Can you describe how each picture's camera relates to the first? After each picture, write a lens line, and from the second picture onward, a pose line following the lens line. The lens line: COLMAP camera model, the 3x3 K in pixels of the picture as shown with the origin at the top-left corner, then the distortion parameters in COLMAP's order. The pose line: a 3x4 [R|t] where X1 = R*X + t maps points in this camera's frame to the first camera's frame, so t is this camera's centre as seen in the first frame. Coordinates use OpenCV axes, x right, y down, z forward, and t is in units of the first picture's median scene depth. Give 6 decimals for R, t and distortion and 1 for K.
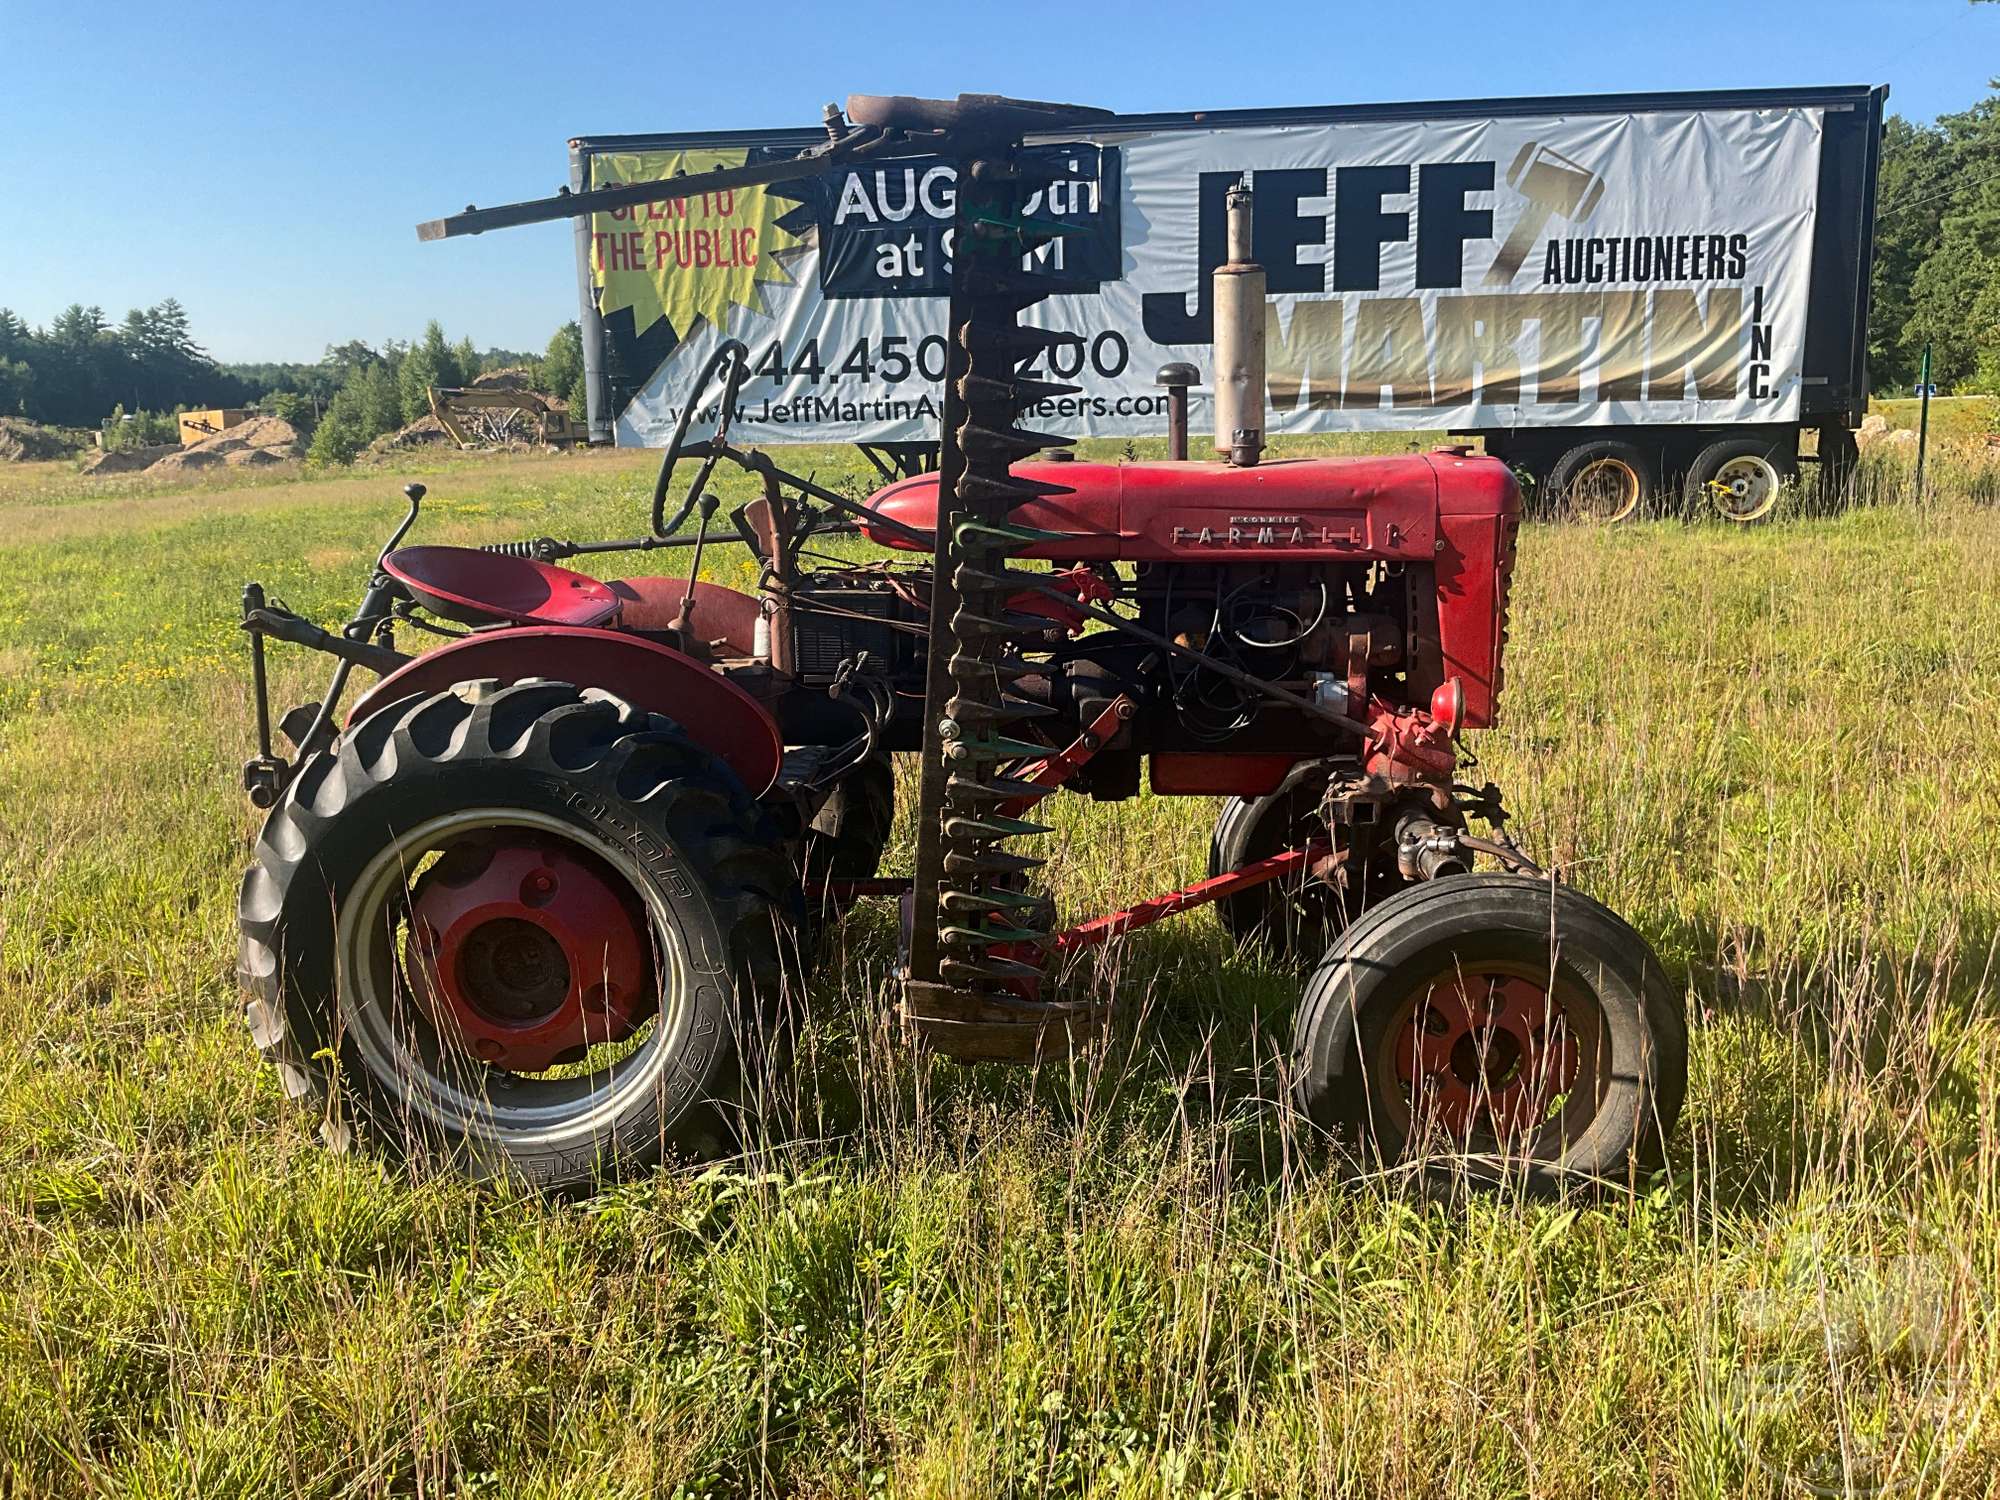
lens RADIAL K [[1652.5, 0, 1010.5], [0, 1652.5, 761.0], [0, 0, 1]] dist [0.027665, -0.069046]
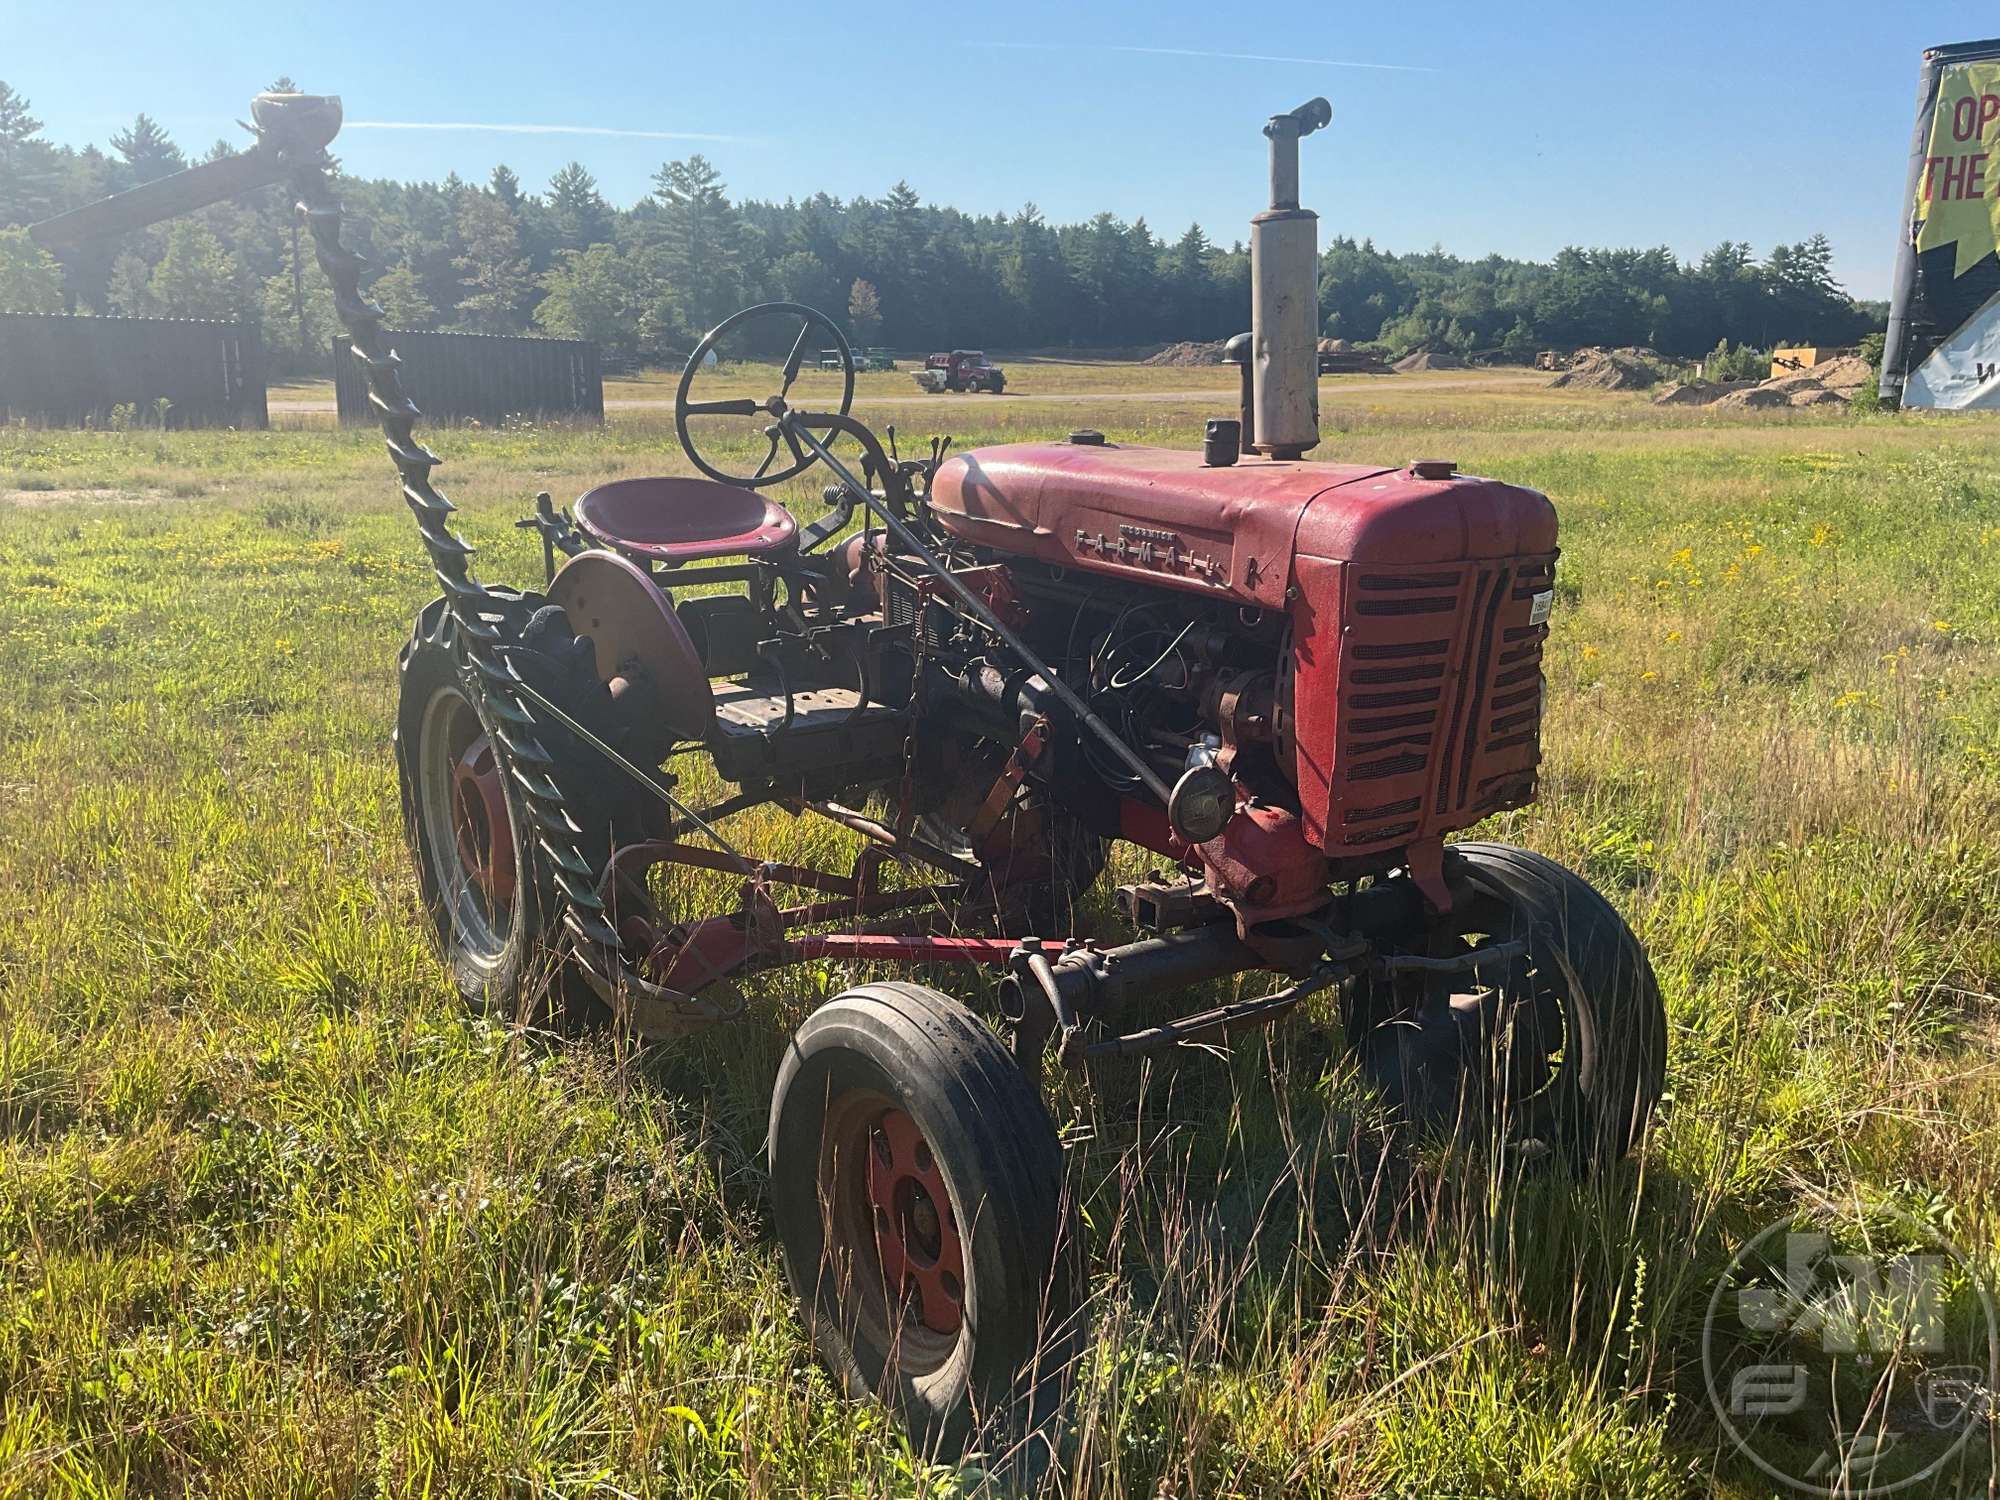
lens RADIAL K [[1652.5, 0, 989.4], [0, 1652.5, 756.6], [0, 0, 1]] dist [0.027665, -0.069046]
pose [[0.616935, 0.210424, -0.758362, 0.243108], [-0.184534, 0.975408, 0.120528, -0.039833], [0.765074, 0.065586, 0.640594, 0.139687]]
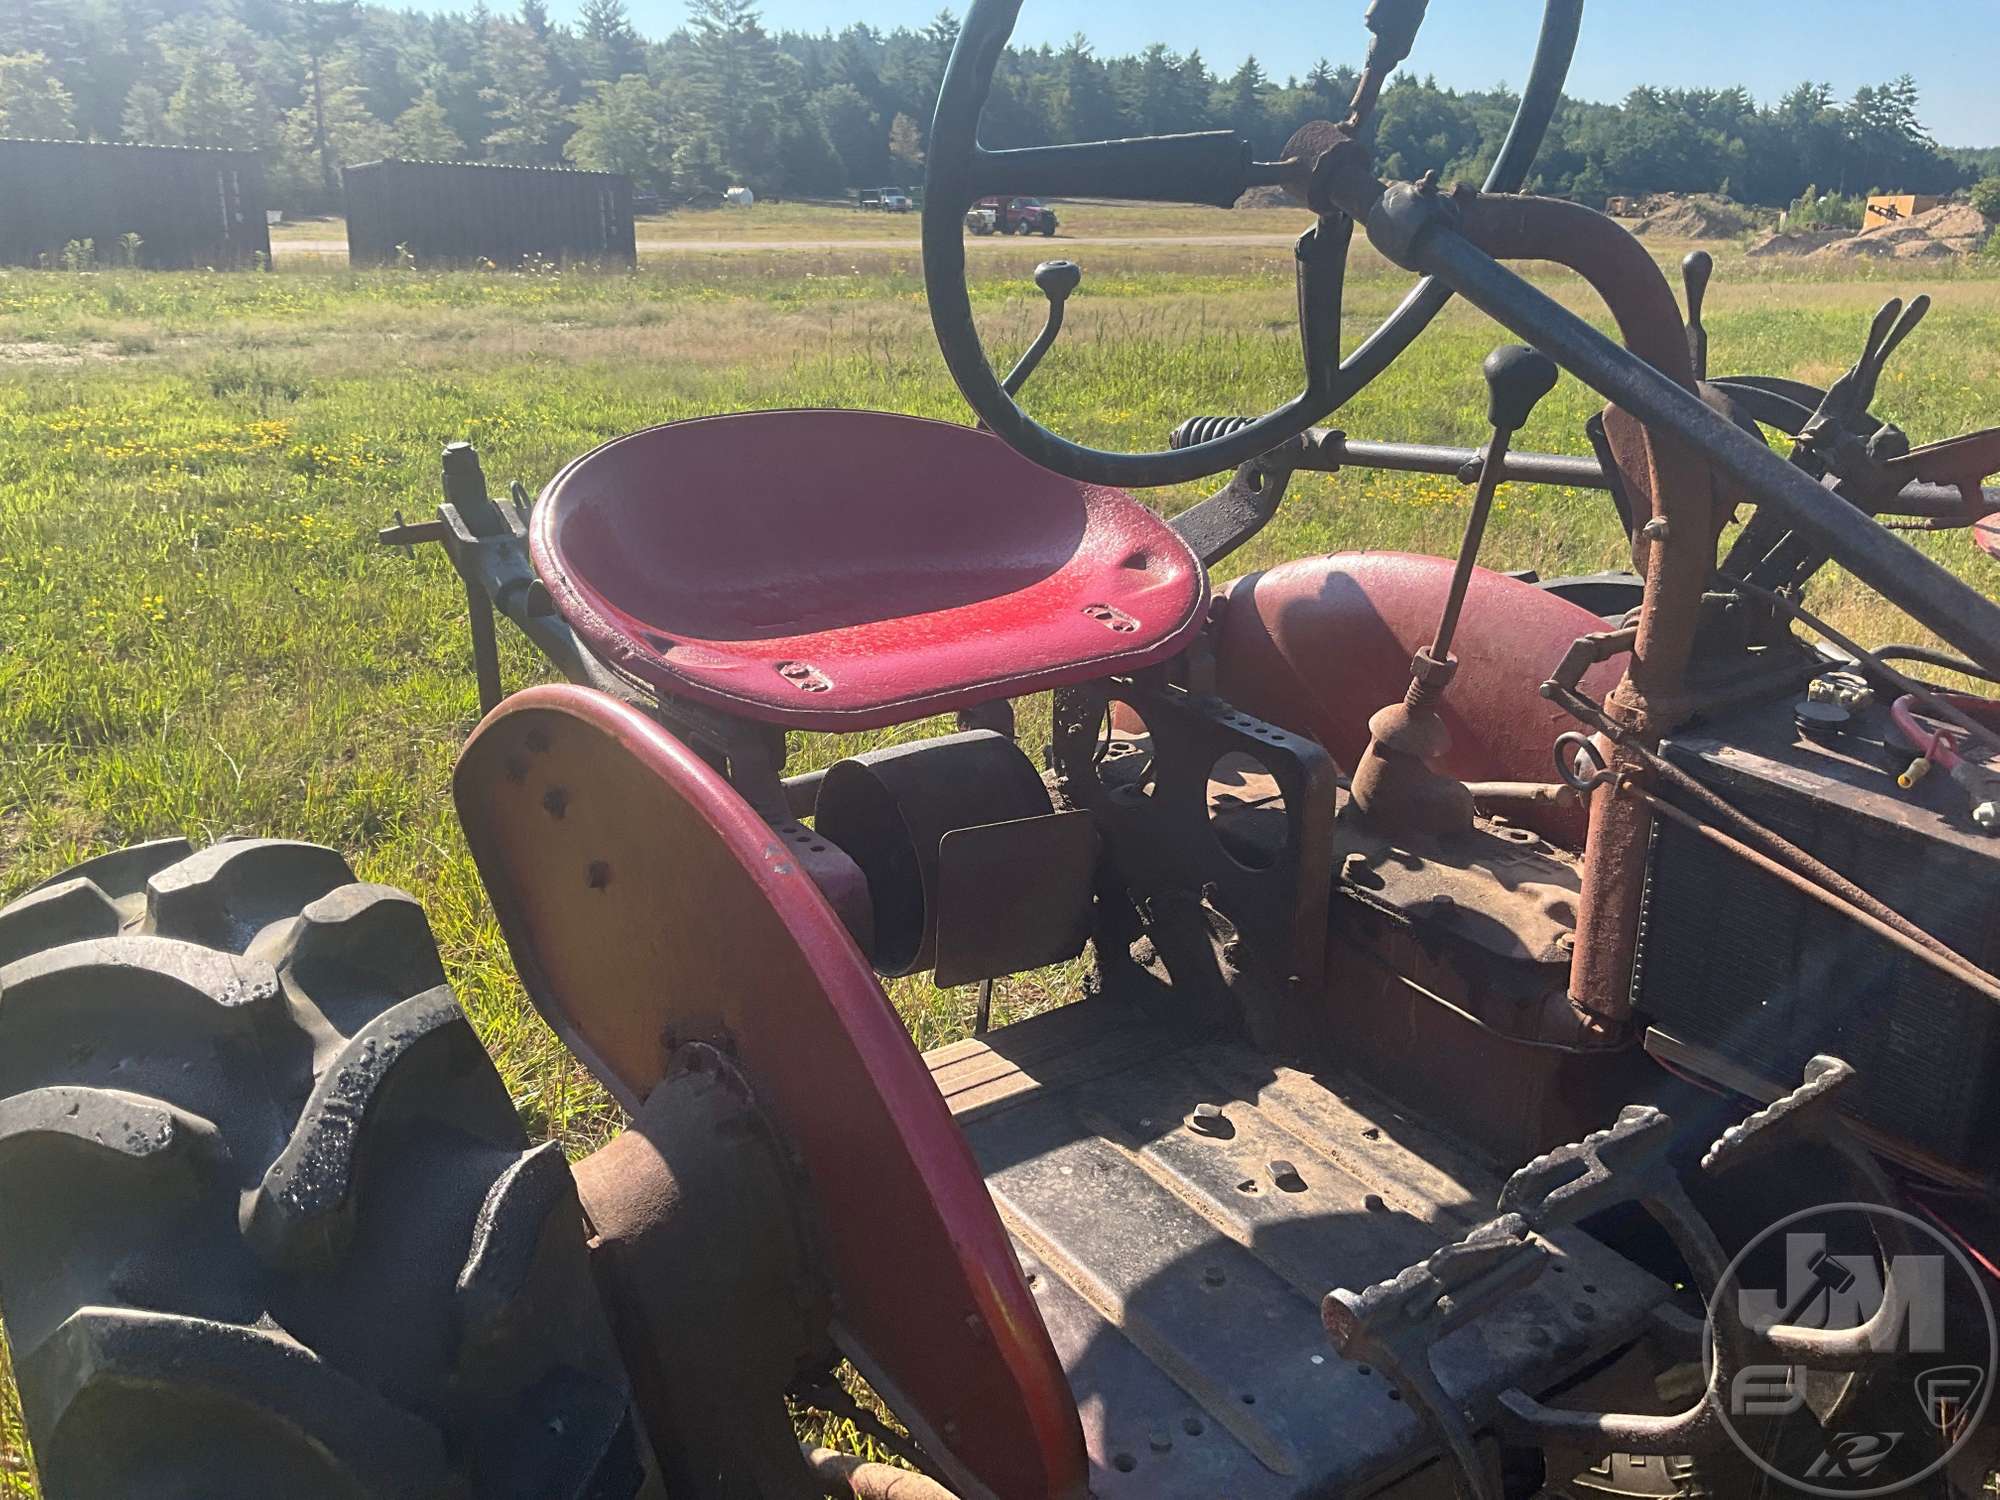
lens RADIAL K [[1652.5, 0, 988.1], [0, 1652.5, 771.6], [0, 0, 1]] dist [0.027665, -0.069046]
pose [[0.597123, 0.290288, -0.747781, 0.004121], [-0.192806, 0.956832, 0.217481, -0.047381], [0.778634, 0.014314, 0.627316, 0.254962]]
